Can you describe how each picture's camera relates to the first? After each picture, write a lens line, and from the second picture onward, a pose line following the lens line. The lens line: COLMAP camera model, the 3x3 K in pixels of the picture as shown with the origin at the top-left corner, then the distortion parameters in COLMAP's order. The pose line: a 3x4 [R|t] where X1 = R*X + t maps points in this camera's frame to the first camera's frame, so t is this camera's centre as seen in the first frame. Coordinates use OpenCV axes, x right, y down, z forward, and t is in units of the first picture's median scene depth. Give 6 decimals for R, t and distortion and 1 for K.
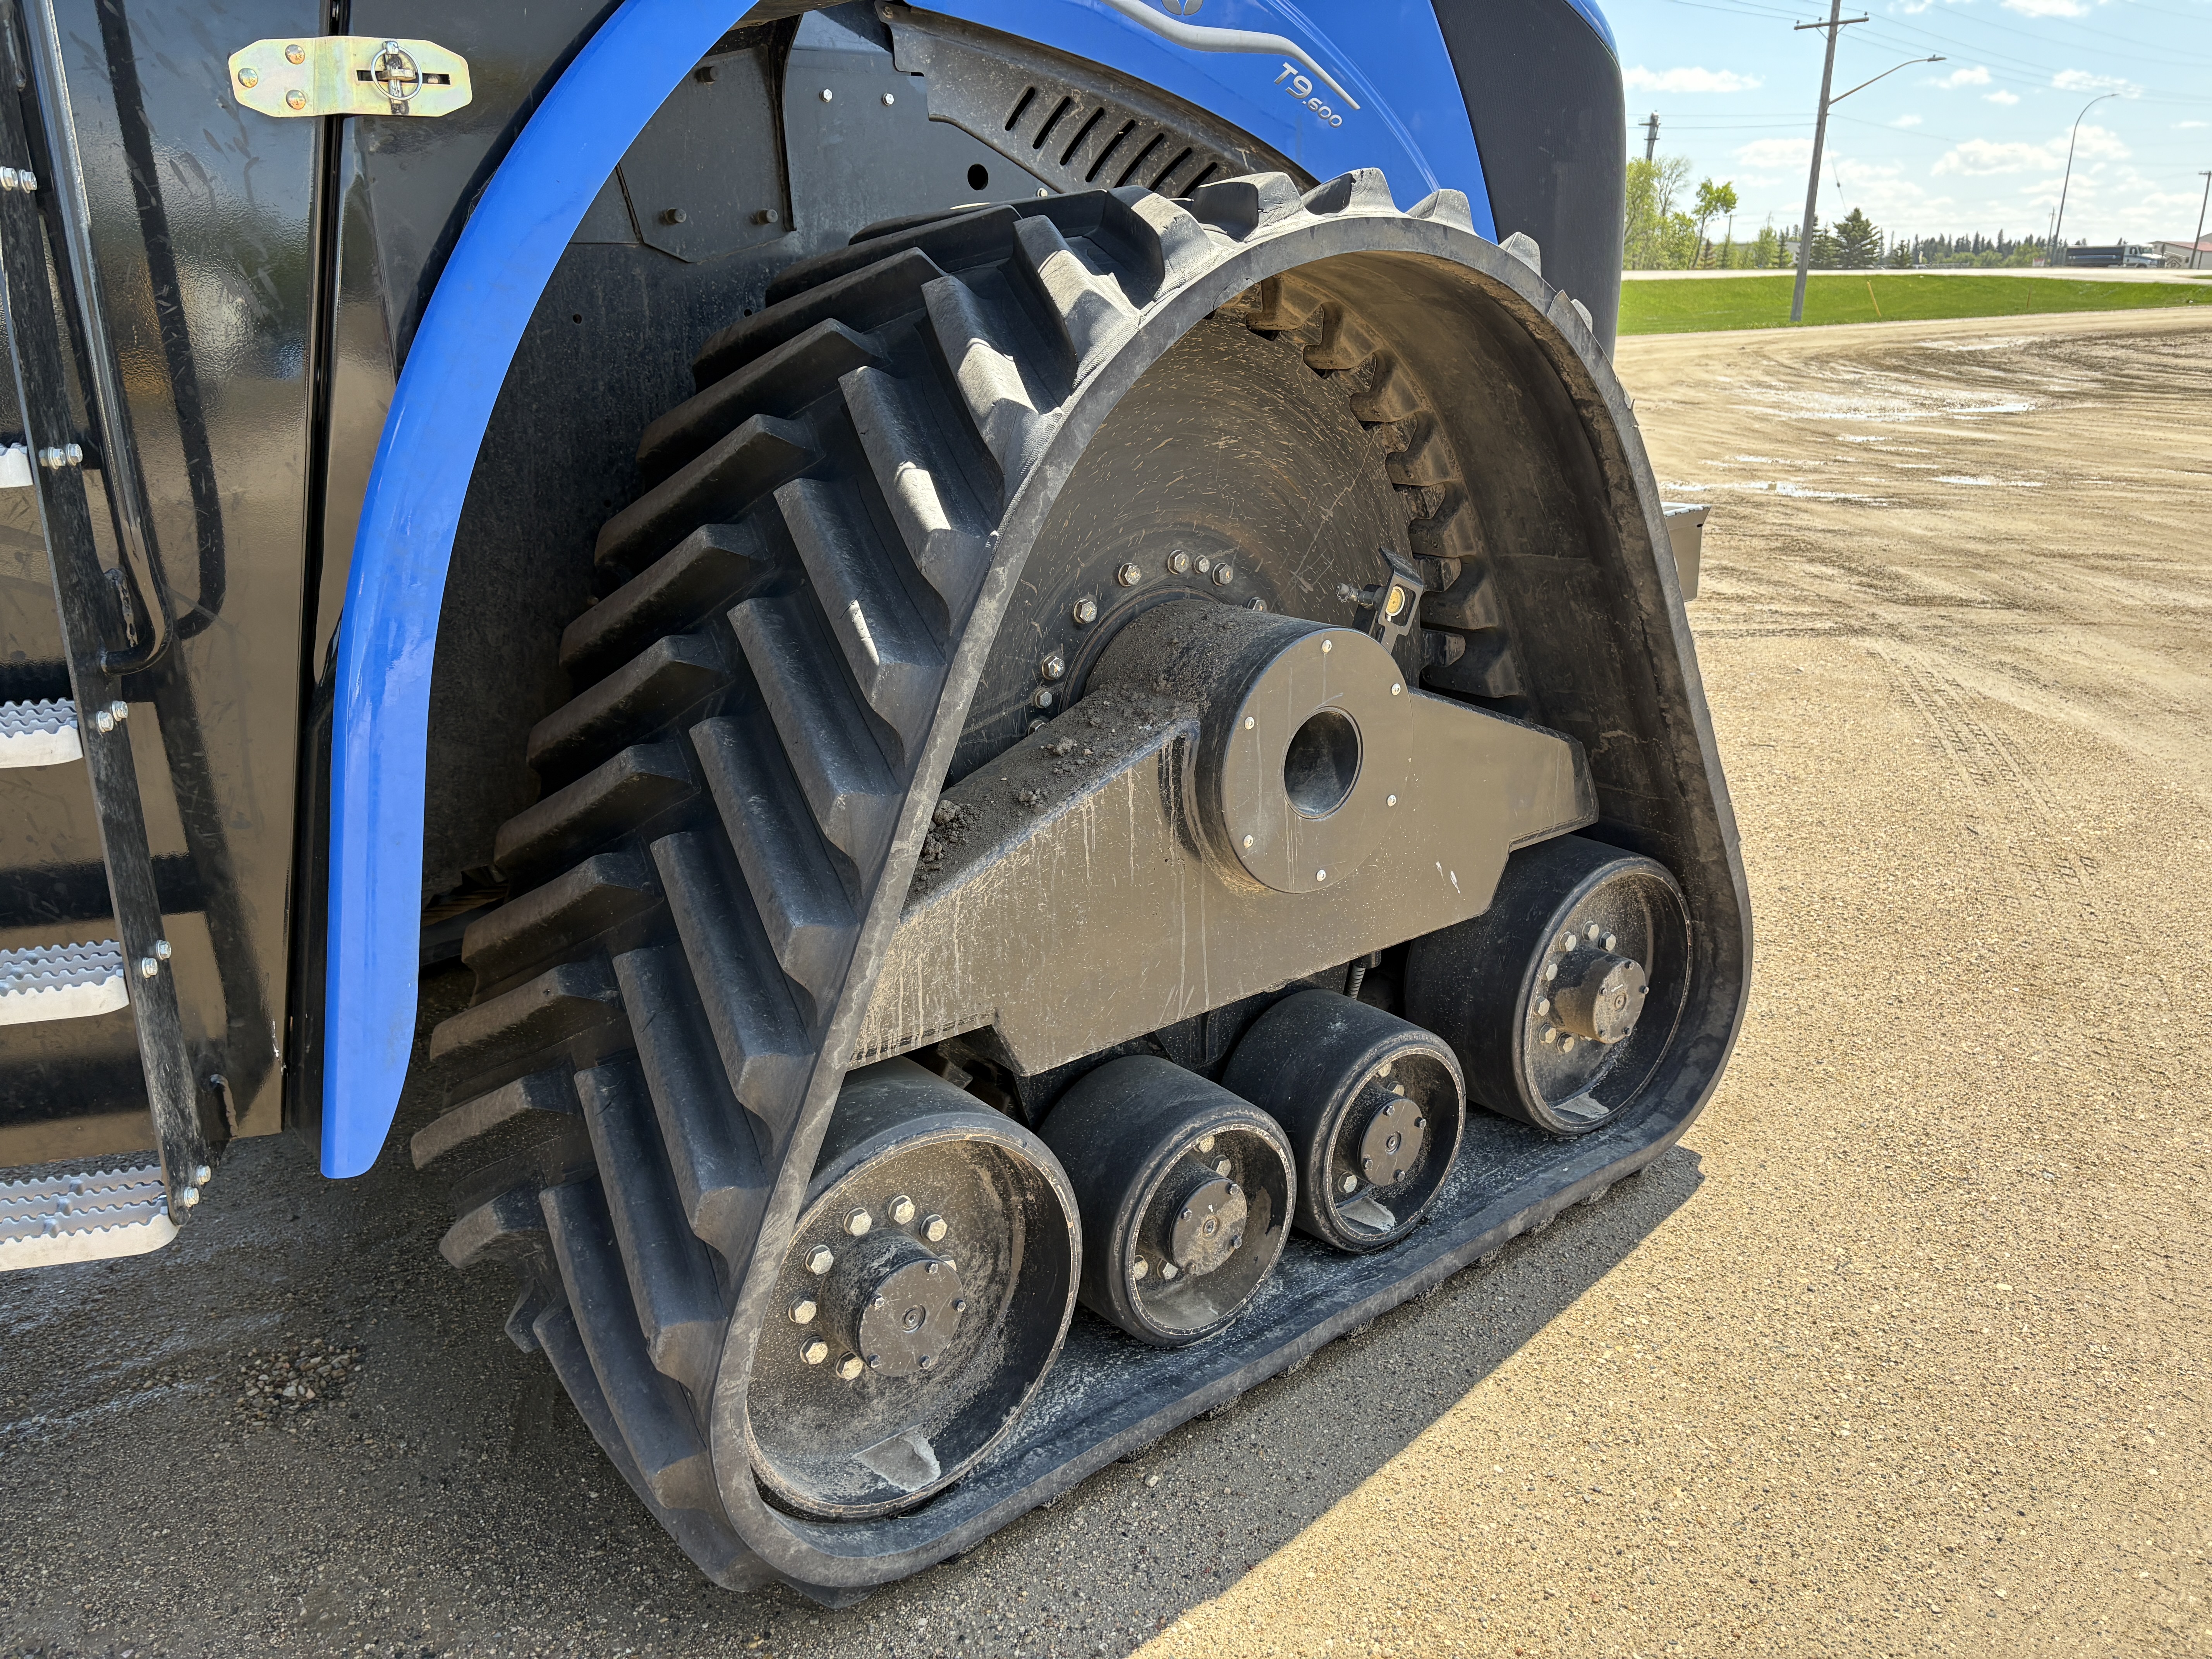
lens RADIAL K [[1729.2, 0, 1109.0], [0, 1729.2, 886.2], [0, 0, 1]] dist [0.058458, -0.081550]
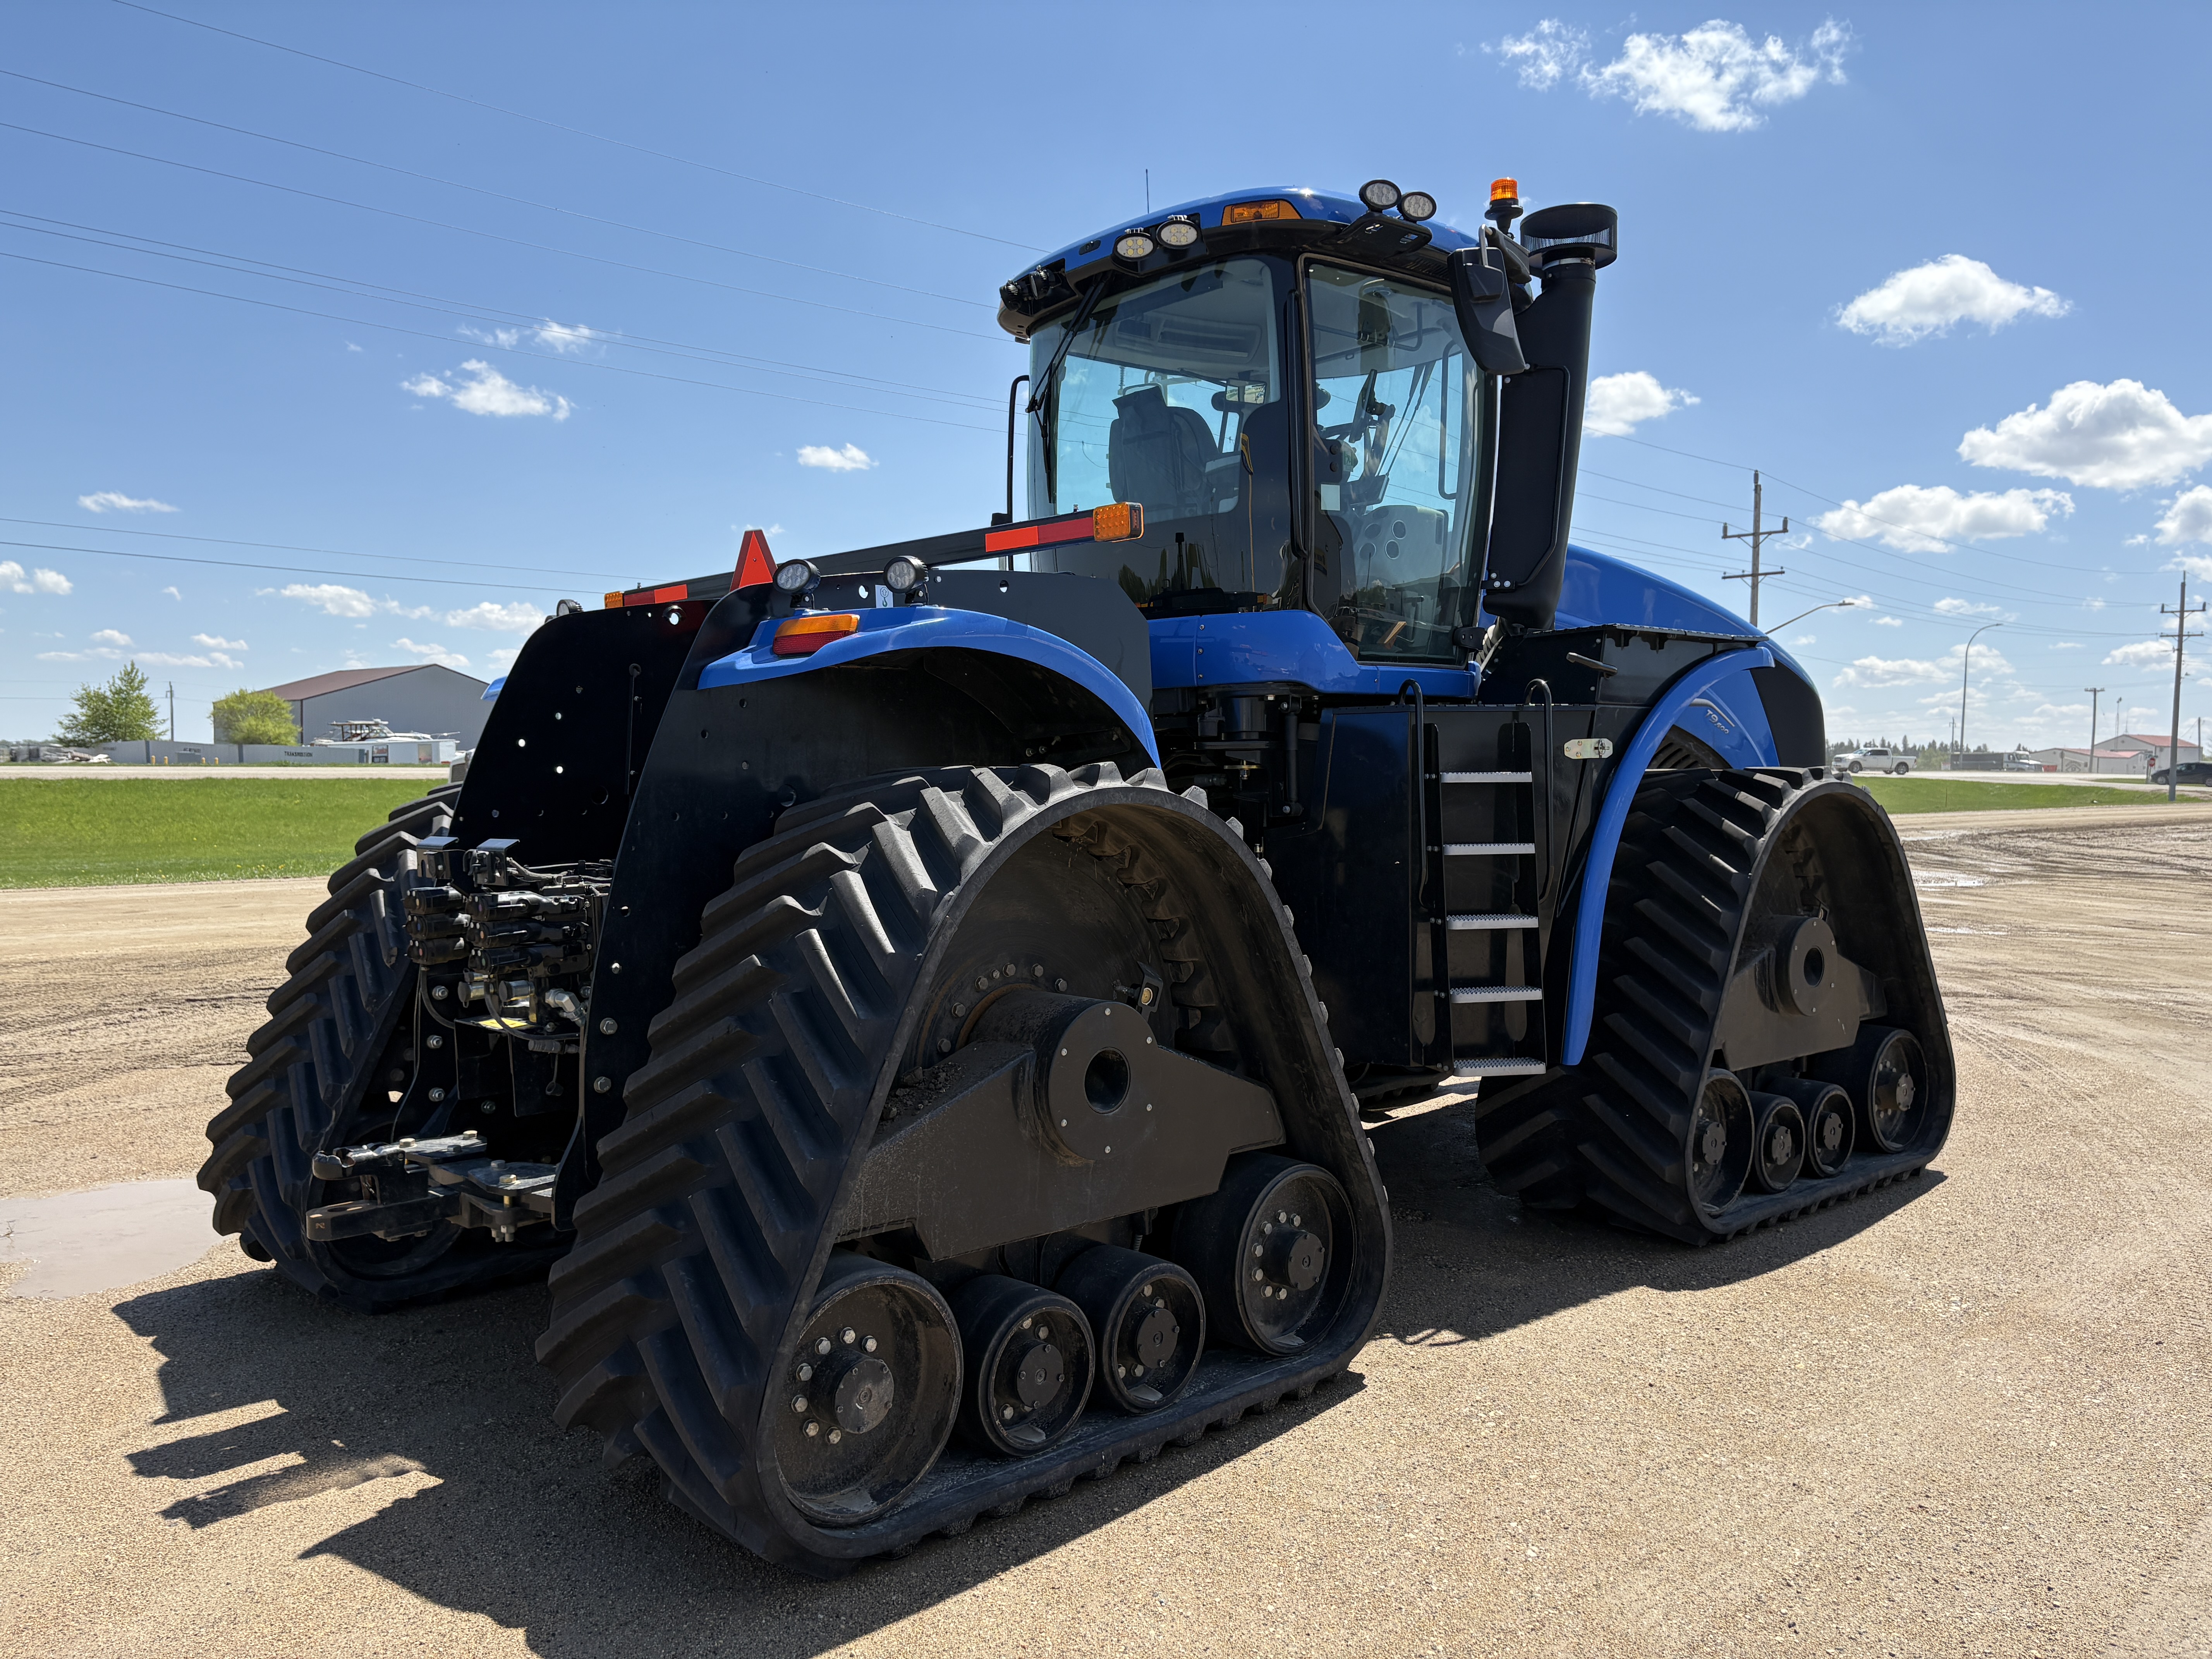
lens RADIAL K [[1713.1, 0, 1108.7], [0, 1713.1, 842.2], [0, 0, 1]] dist [0.057363, -0.078930]
pose [[0.999805, 0.013709, 0.014196, -0.272597], [-0.009051, 0.957756, -0.287440, 0.141323], [-0.017536, 0.287256, 0.957693, -0.436183]]
